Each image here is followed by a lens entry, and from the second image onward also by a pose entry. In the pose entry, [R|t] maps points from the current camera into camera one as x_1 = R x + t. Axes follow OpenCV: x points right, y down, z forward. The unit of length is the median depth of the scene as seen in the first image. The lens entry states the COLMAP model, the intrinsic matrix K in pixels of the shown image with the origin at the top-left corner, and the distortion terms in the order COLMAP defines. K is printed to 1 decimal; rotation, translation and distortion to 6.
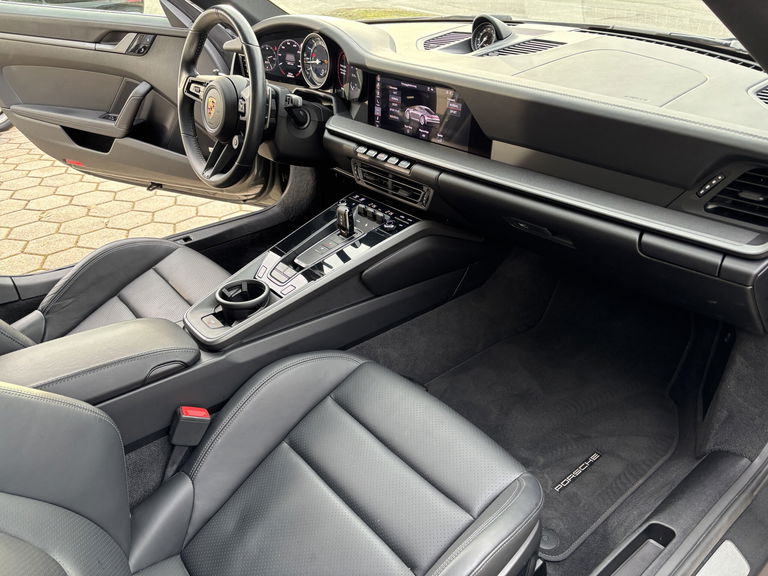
lens RADIAL K [[589.2, 0, 384.0], [0, 589.2, 288.0], [0, 0, 1]] dist [0.047563, -0.047406]
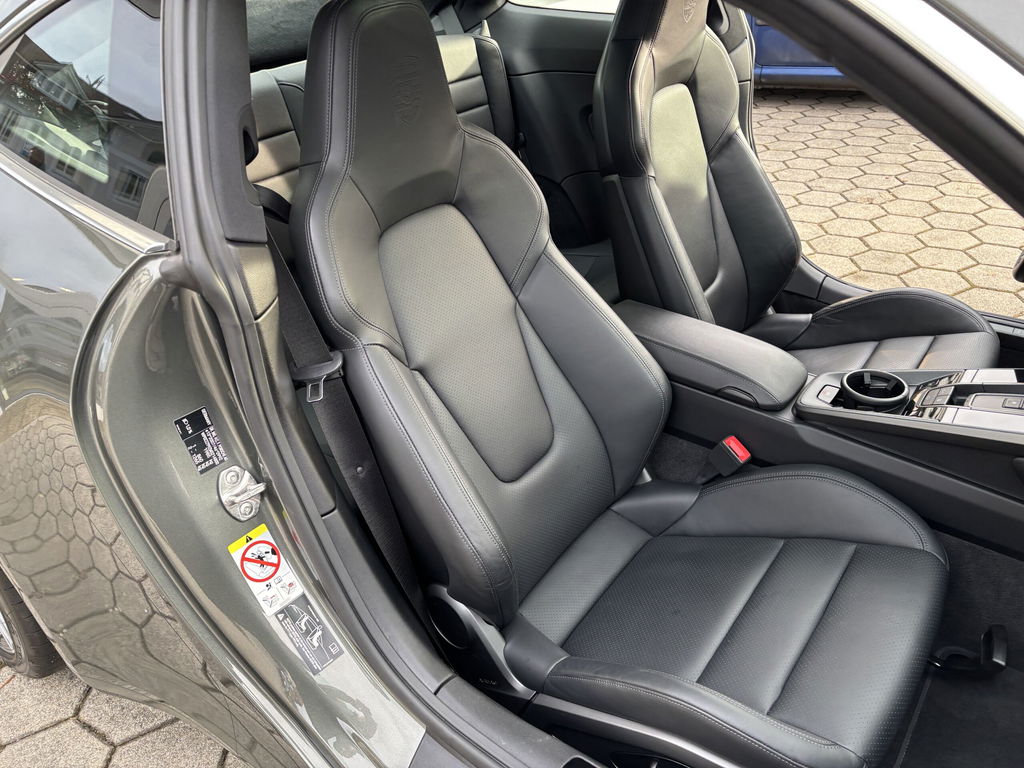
lens RADIAL K [[785.6, 0, 512.0], [0, 785.6, 384.0], [0, 0, 1]] dist [0.047563, -0.047406]
pose [[0.188310, 0.509206, -0.839791, 0.645449], [-0.421533, 0.814226, 0.399182, -0.240387], [0.887045, 0.278829, 0.367974, 0.136534]]
